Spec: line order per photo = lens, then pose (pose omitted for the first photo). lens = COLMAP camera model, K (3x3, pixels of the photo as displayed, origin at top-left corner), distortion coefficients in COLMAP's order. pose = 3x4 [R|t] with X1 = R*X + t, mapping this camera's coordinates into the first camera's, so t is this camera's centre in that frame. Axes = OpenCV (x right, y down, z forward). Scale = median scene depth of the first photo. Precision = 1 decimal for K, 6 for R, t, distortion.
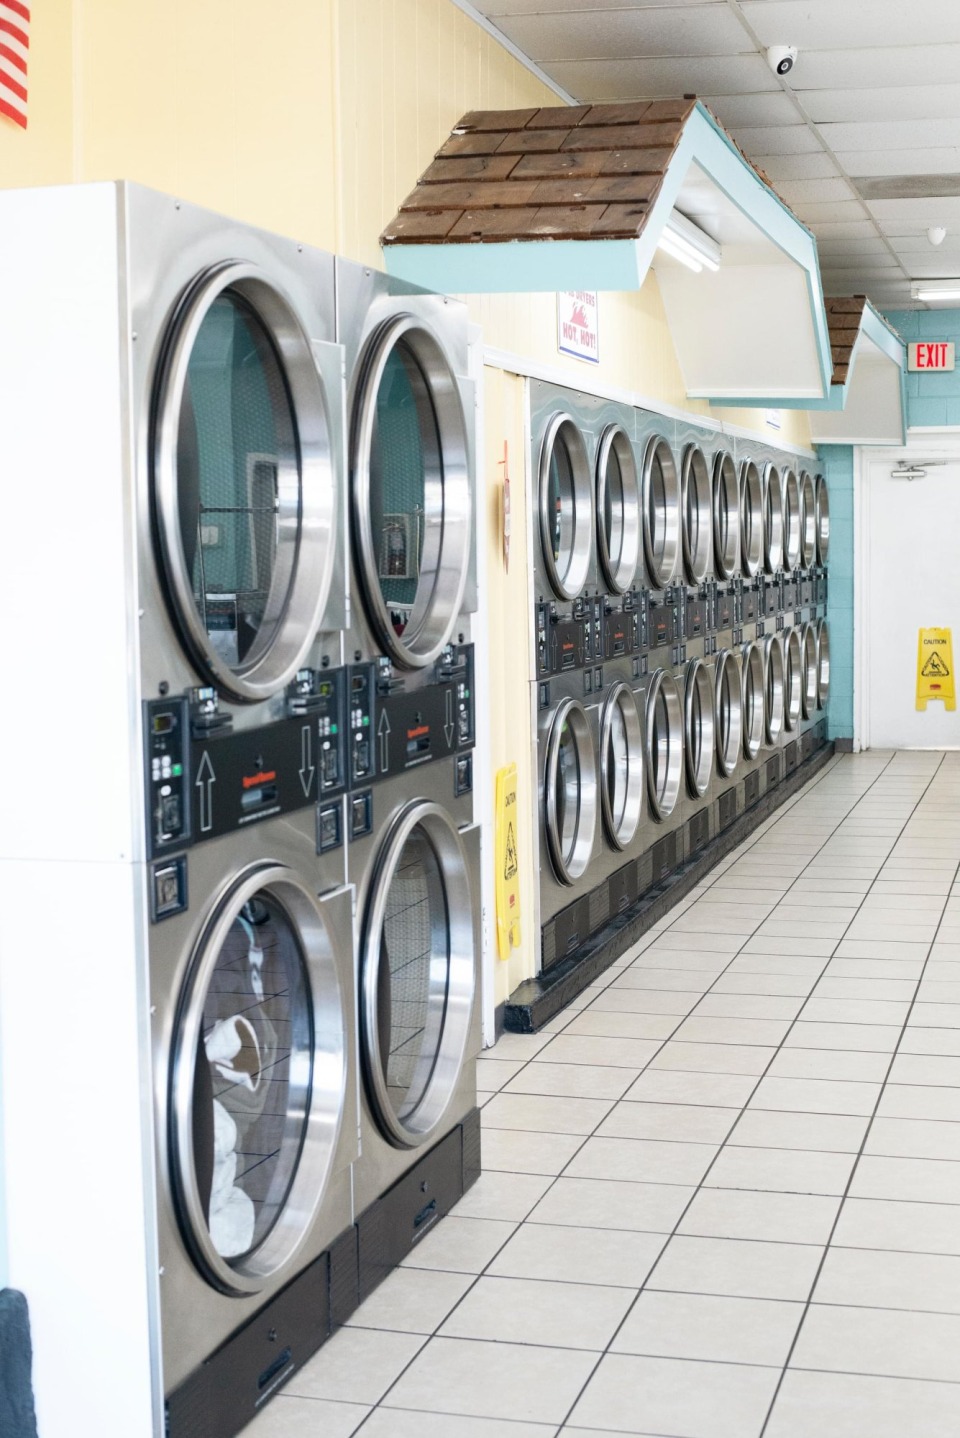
lens RADIAL K [[2092.6, 0, 476.7], [0, 2092.6, 729.7], [0, 0, 1]] dist [-0.100305, 0.000000]
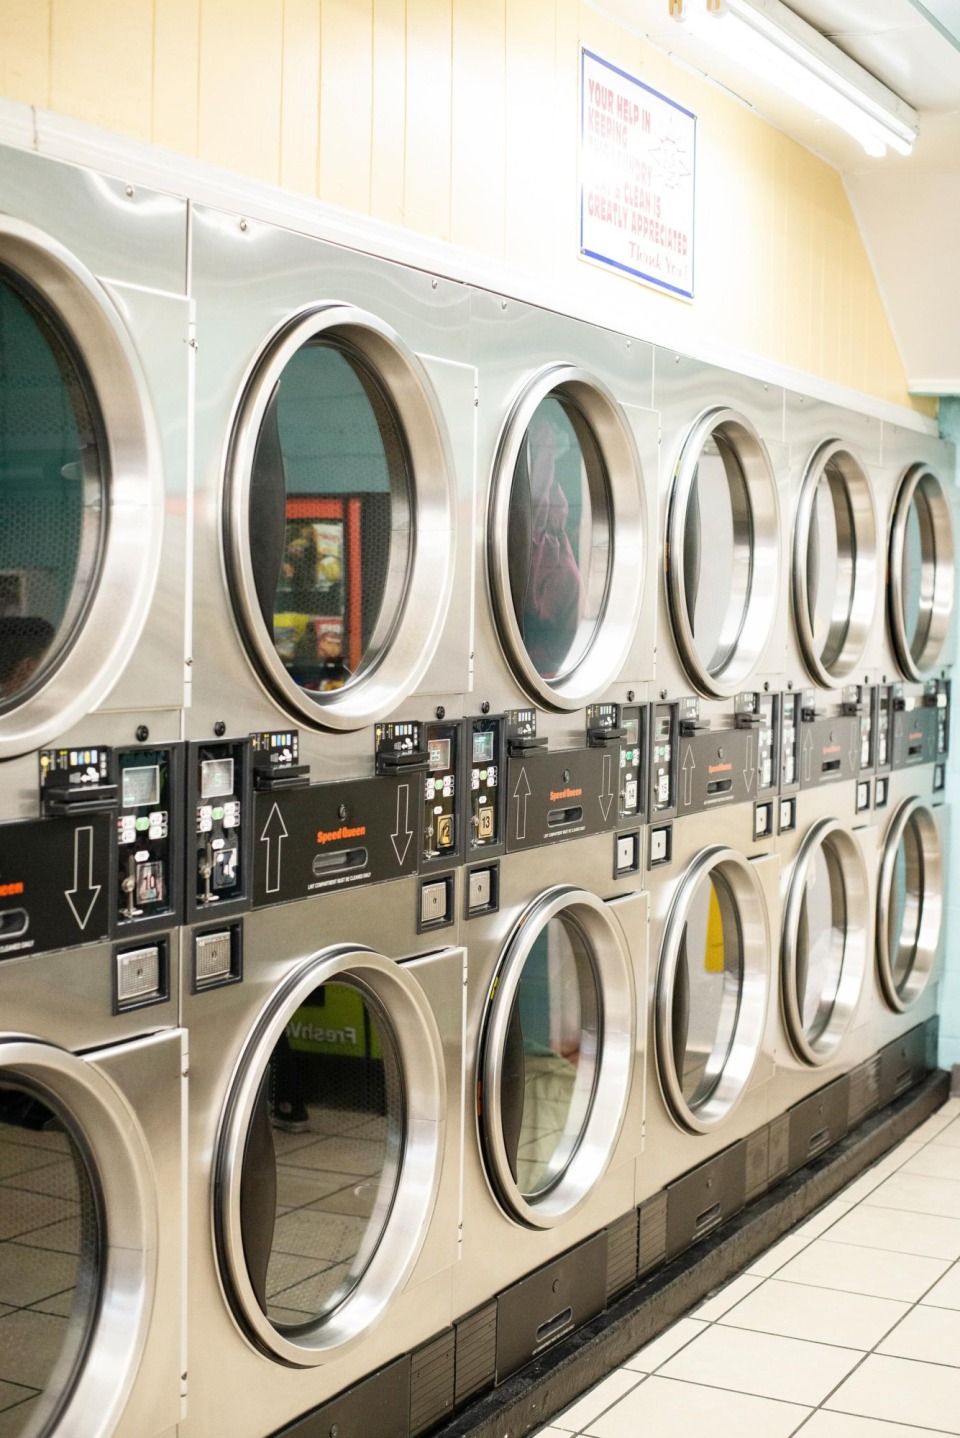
lens RADIAL K [[2092.6, 0, 478.6], [0, 2092.6, 752.2], [0, 0, 1]] dist [-0.100305, 0.000000]
pose [[0.979649, 0.049354, -0.194554, 0.364339], [-0.053310, 0.998463, -0.015145, -0.117630], [0.193507, 0.025209, 0.980775, 1.278885]]
